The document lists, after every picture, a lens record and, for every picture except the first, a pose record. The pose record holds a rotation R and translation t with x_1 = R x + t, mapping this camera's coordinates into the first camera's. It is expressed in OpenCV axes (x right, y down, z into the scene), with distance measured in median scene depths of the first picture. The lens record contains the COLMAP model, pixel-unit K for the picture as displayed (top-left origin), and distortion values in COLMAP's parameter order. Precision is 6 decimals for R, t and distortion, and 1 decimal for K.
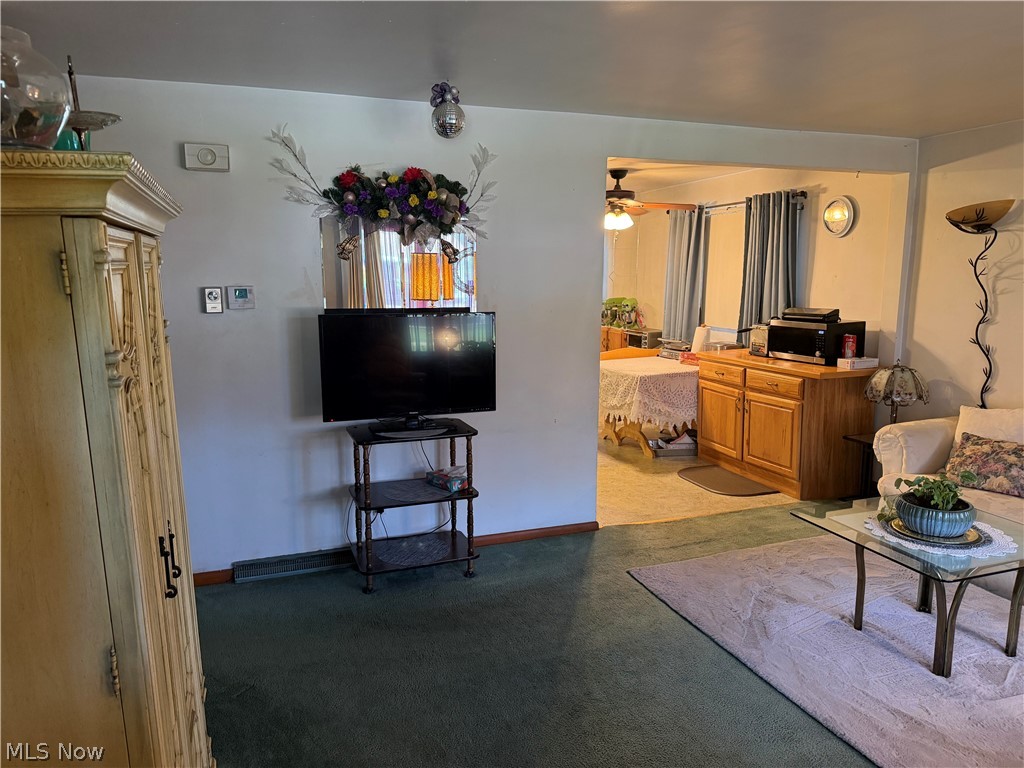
lens RADIAL K [[705.8, 0, 506.5], [0, 705.8, 383.9], [0, 0, 1]] dist [0.006014, -0.018045]
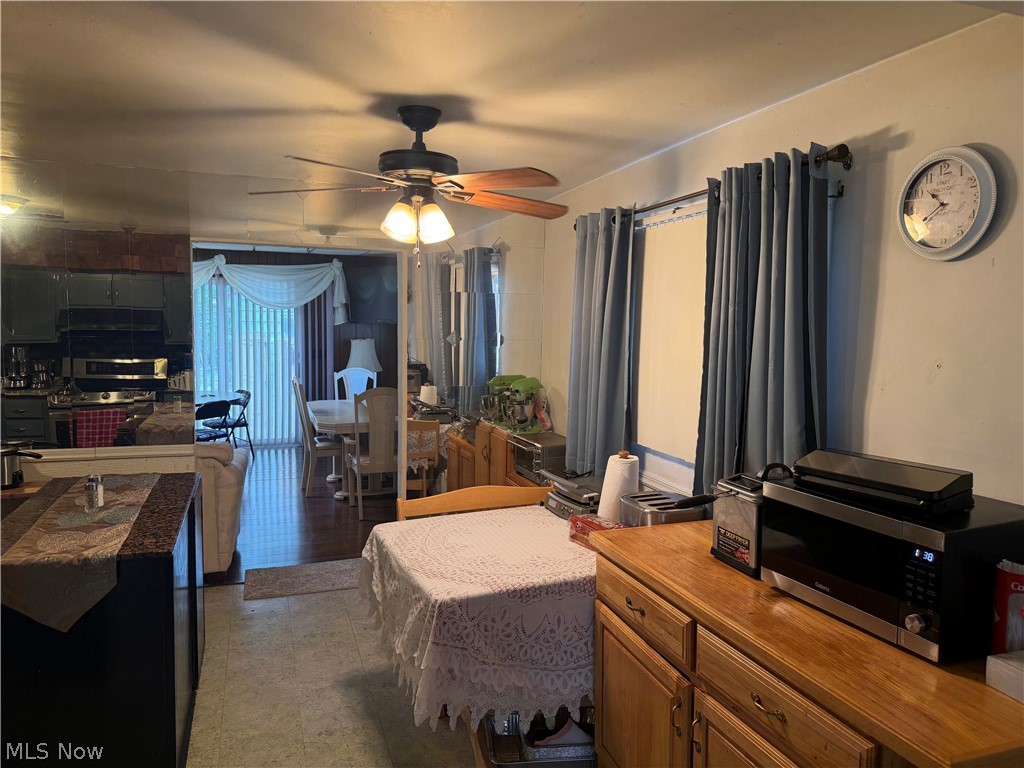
lens RADIAL K [[802.4, 0, 512.0], [0, 802.4, 384.0], [0, 0, 1]] dist [0.008793, -0.000346]
pose [[0.998495, 0.021541, 0.050443, 0.195822], [-0.017280, 0.996364, -0.083425, -0.092588], [-0.052057, 0.082428, 0.995237, 0.519762]]
